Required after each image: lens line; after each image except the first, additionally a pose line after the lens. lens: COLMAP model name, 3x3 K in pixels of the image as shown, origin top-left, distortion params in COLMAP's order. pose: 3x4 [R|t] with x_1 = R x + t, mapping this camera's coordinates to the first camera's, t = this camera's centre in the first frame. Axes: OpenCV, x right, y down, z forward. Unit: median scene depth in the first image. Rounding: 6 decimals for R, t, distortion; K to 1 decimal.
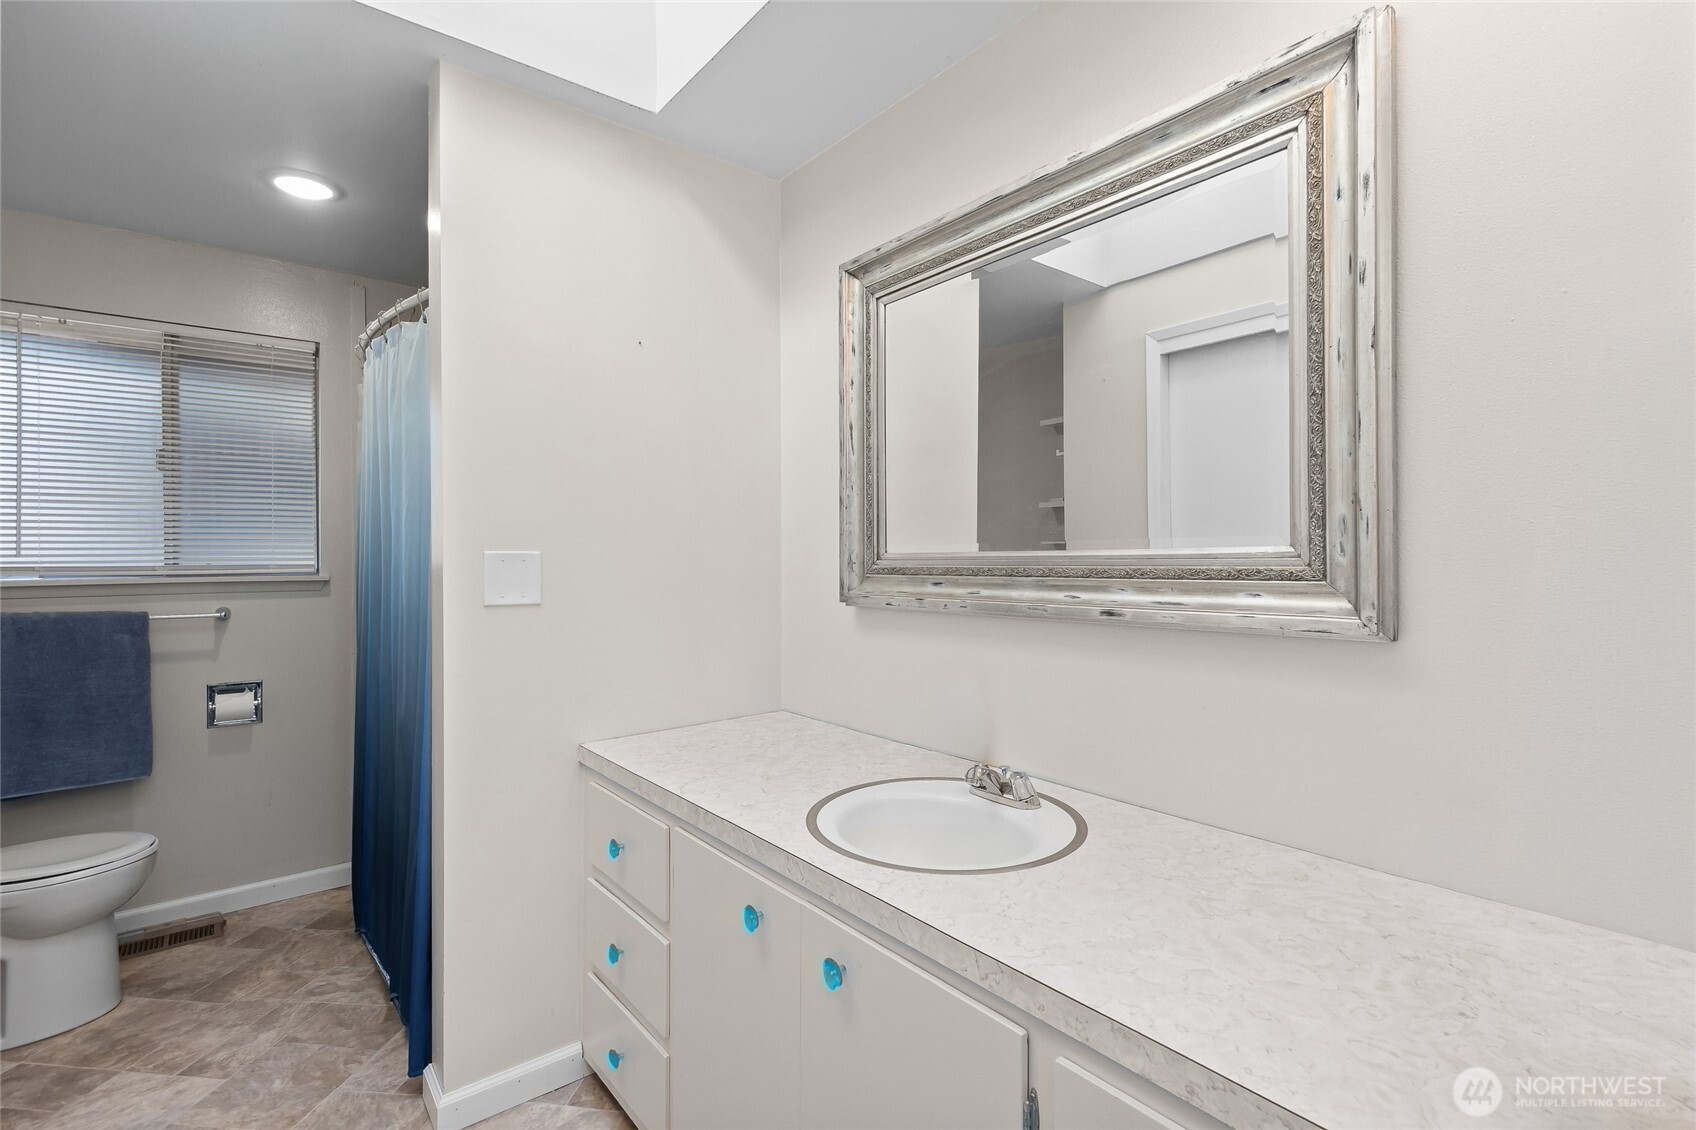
lens RADIAL K [[772.0, 0, 848.0], [0, 772.0, 565.0], [0, 0, 1]] dist [0.001452, 0.000187]
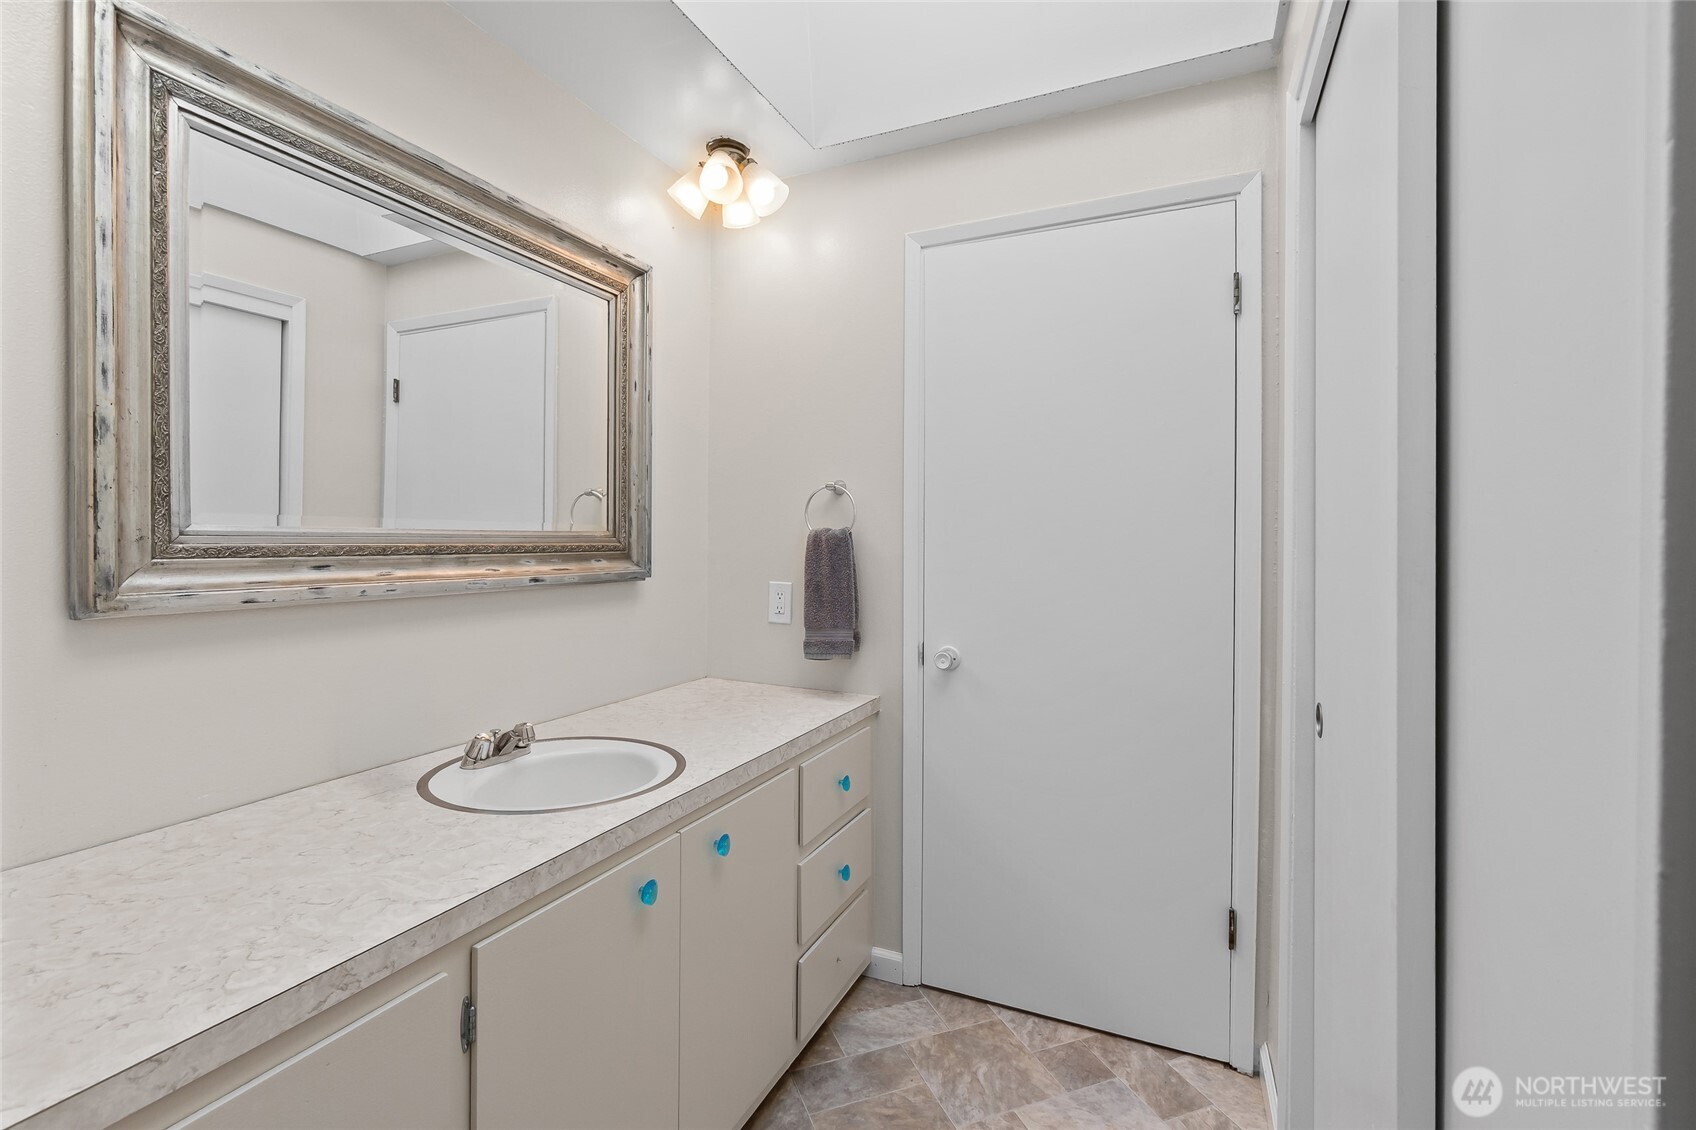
lens RADIAL K [[742.7, 0, 846.4], [0, 742.7, 548.6], [0, 0, 1]] dist [-0.000774, -0.000092]
pose [[-0.442417, -0.010680, 0.896746, -0.805176], [-0.001644, 0.999937, 0.011098, -0.003632], [-0.896808, 0.003436, -0.442407, 0.870660]]
